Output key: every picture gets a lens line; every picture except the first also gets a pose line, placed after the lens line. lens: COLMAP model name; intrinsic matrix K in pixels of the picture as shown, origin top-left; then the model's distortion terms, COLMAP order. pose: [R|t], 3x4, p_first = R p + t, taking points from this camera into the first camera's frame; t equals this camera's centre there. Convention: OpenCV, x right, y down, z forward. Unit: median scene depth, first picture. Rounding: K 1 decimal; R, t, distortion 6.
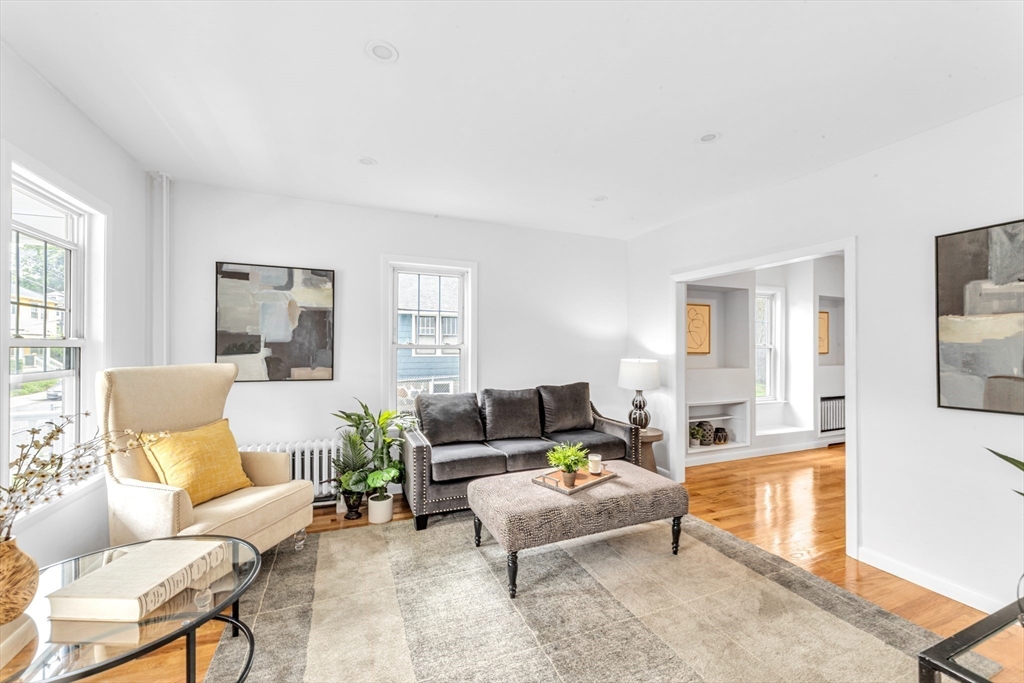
lens RADIAL K [[416.0, 0, 512.2], [0, 416.0, 342.3], [0, 0, 1]] dist [-0.000337, 0.000015]
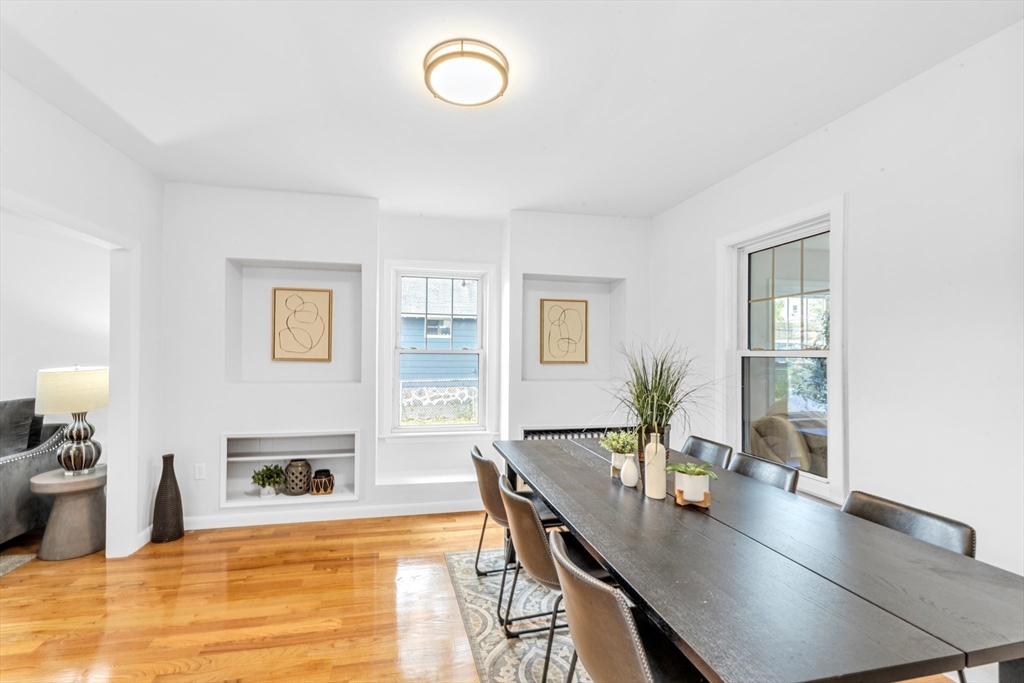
lens RADIAL K [[416.0, 0, 510.3], [0, 416.0, 349.8], [0, 0, 1]] dist [-0.000337, 0.000015]
pose [[0.981691, 0.008202, -0.190302, 0.888780], [-0.007292, 0.999958, 0.005483, 0.003584], [0.190339, -0.003995, 0.981710, 0.378313]]
